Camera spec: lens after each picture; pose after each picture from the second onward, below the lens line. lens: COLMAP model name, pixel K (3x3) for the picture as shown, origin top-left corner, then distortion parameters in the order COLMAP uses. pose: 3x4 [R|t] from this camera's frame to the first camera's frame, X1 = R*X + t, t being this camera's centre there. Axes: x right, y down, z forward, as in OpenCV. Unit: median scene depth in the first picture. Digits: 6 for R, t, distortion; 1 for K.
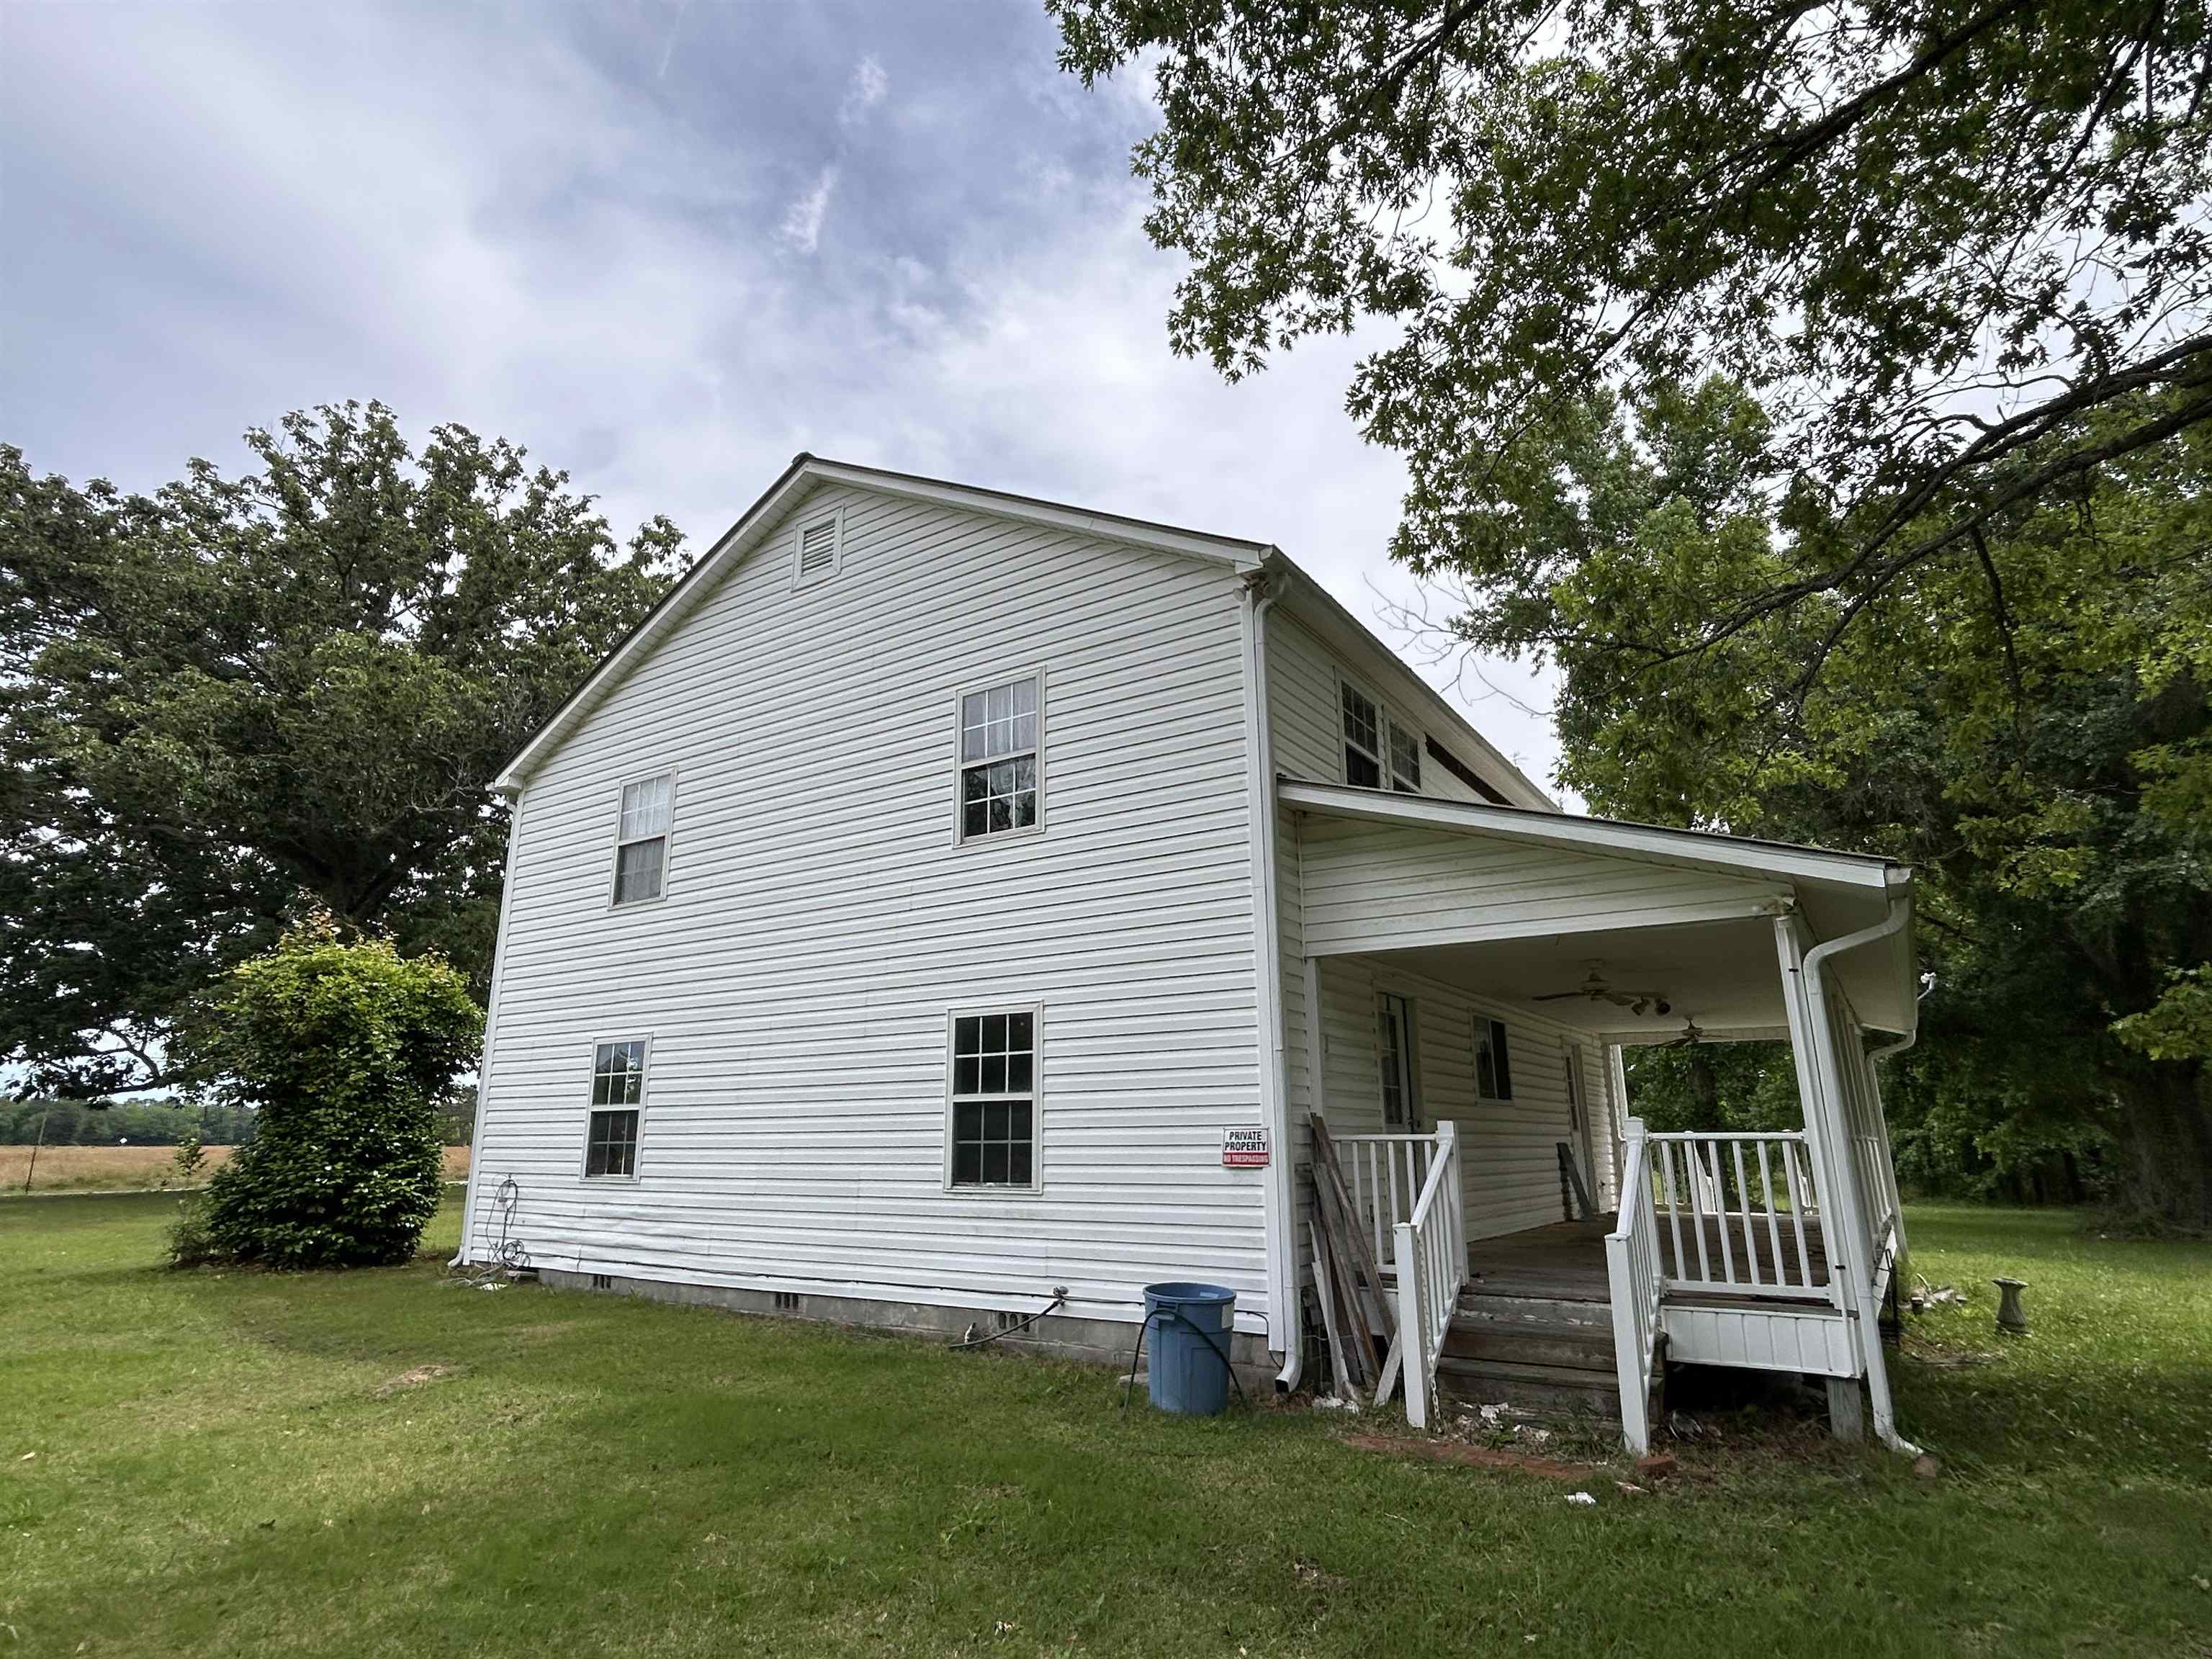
lens RADIAL K [[1177.8, 0, 1115.7], [0, 1177.8, 843.2], [0, 0, 1]] dist [-0.000815, -0.000145]
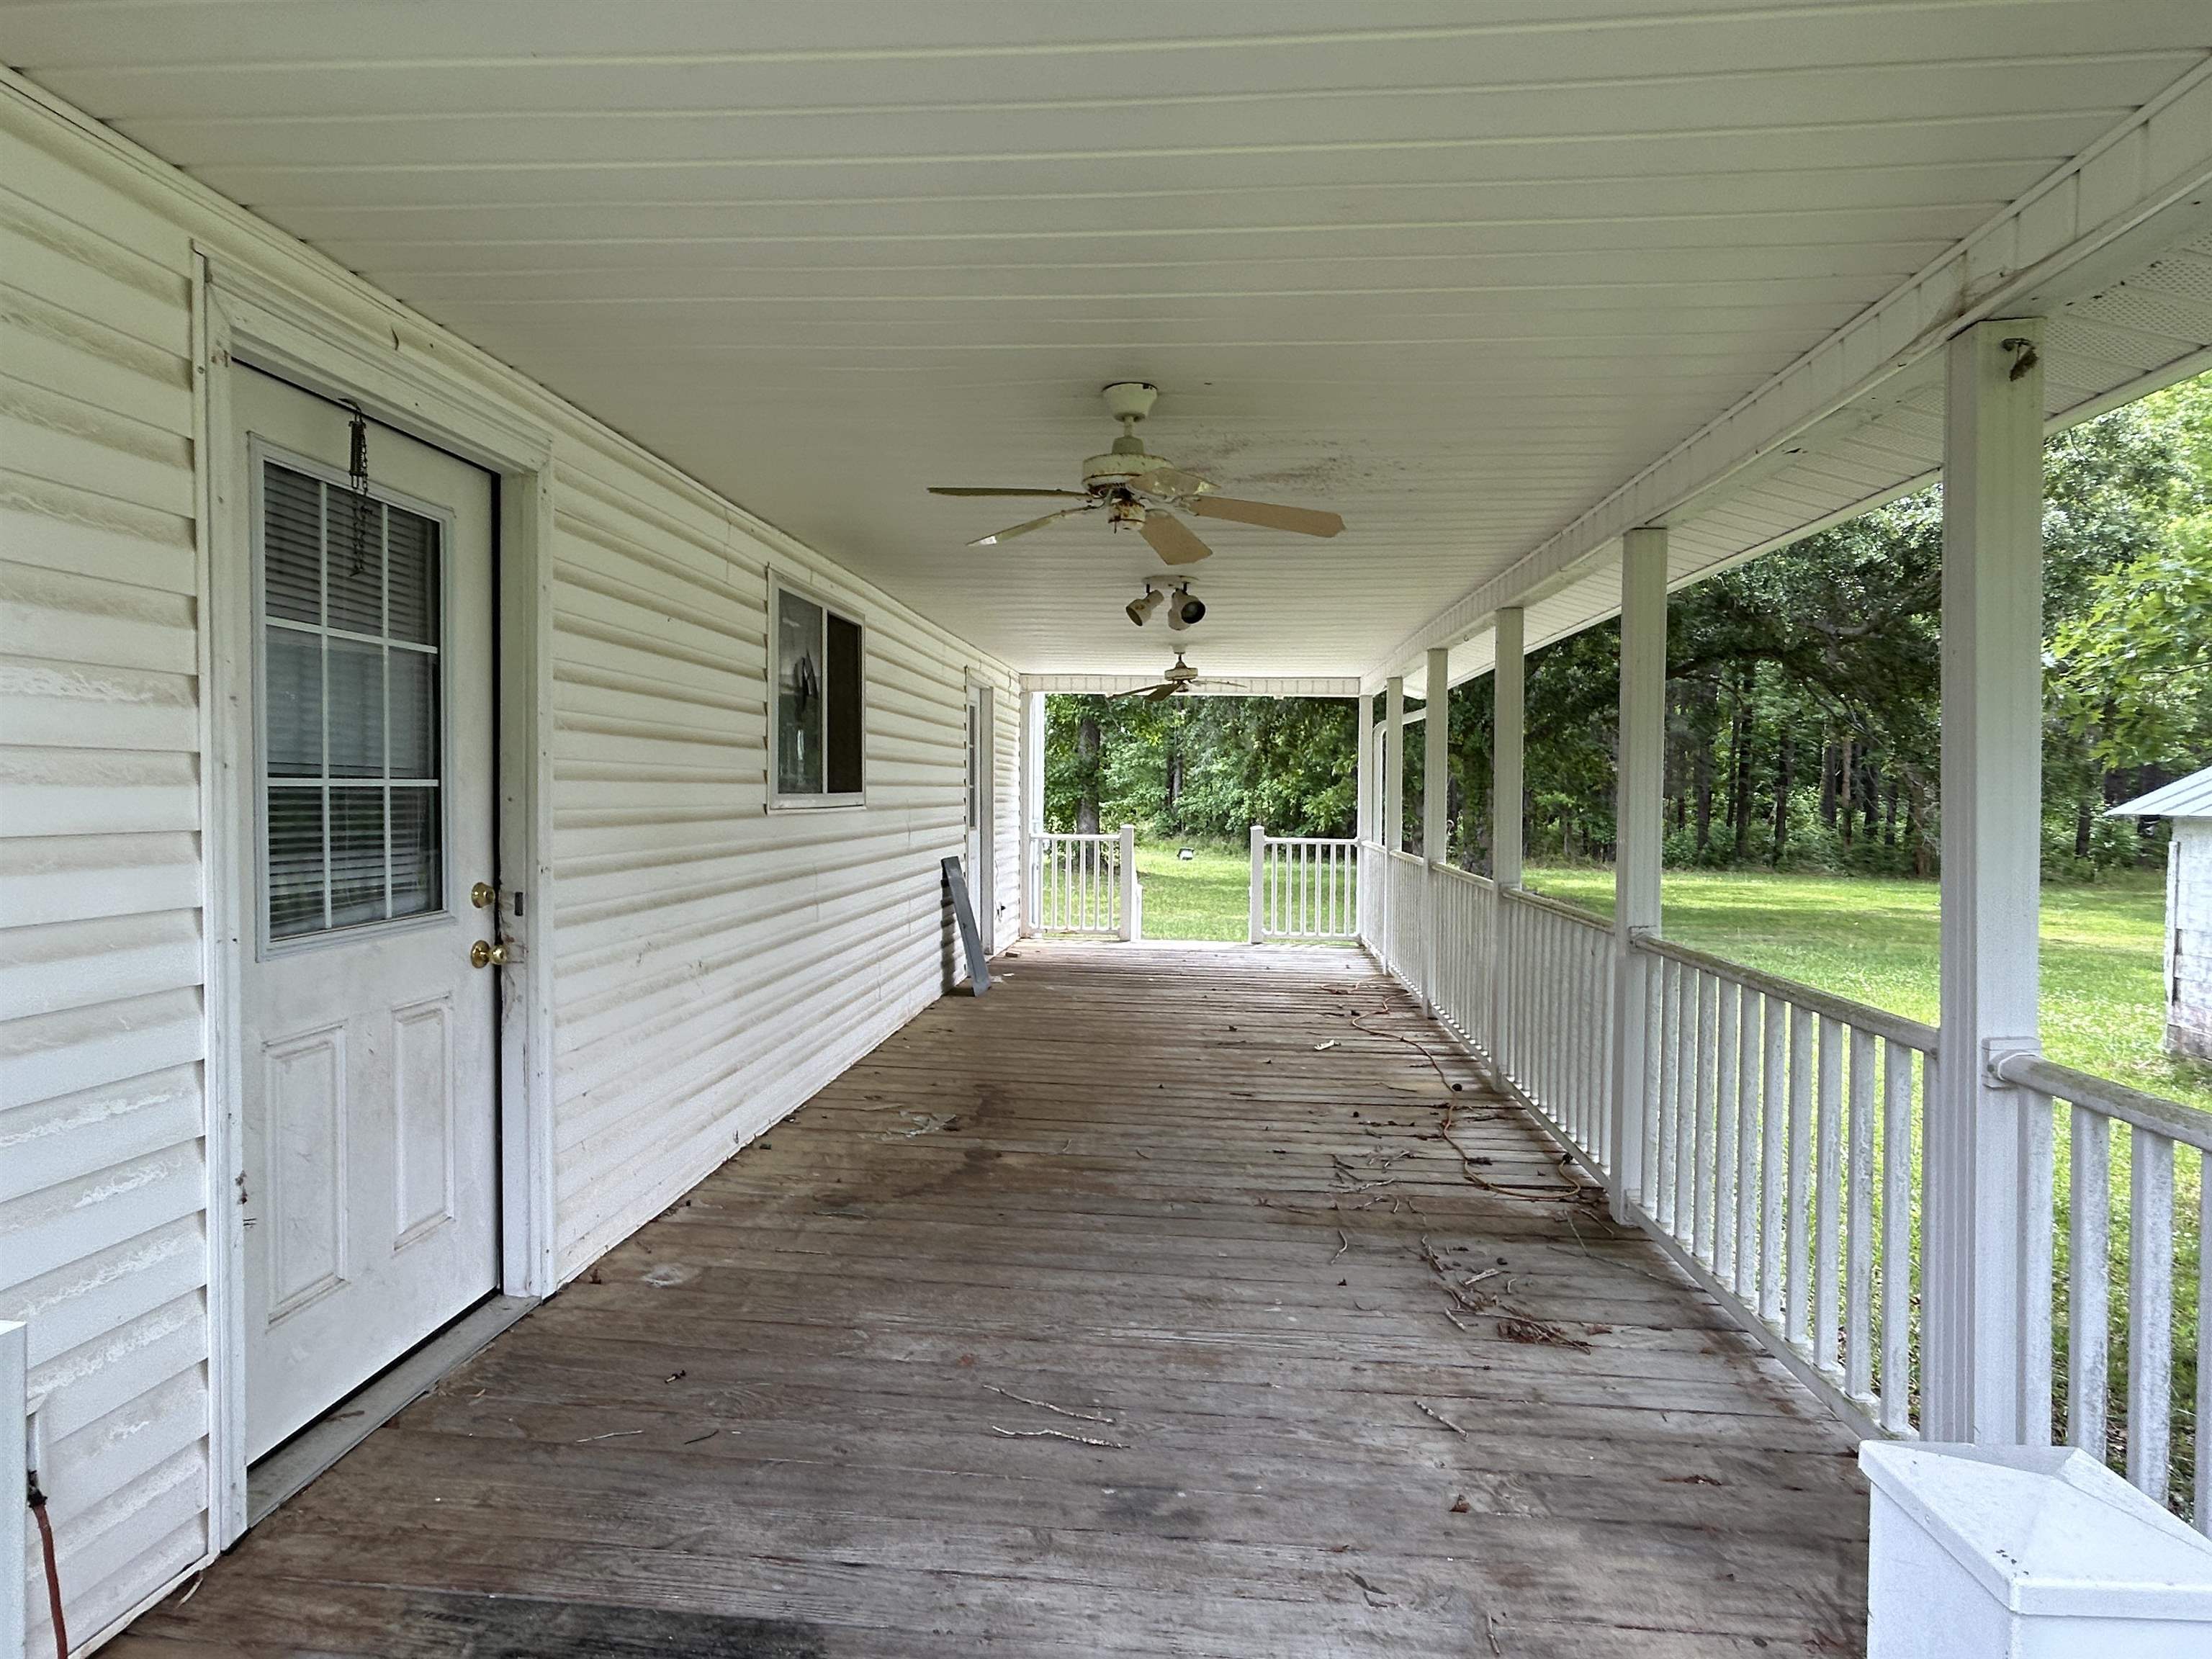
lens RADIAL K [[1177.8, 0, 1104.7], [0, 1177.8, 824.2], [0, 0, 1]] dist [-0.000815, -0.000145]
pose [[0.879087, 0.002464, 0.476656, 0.181141], [-0.135330, 0.960128, 0.244622, 0.094738], [-0.457048, -0.279549, 0.844369, 0.509972]]
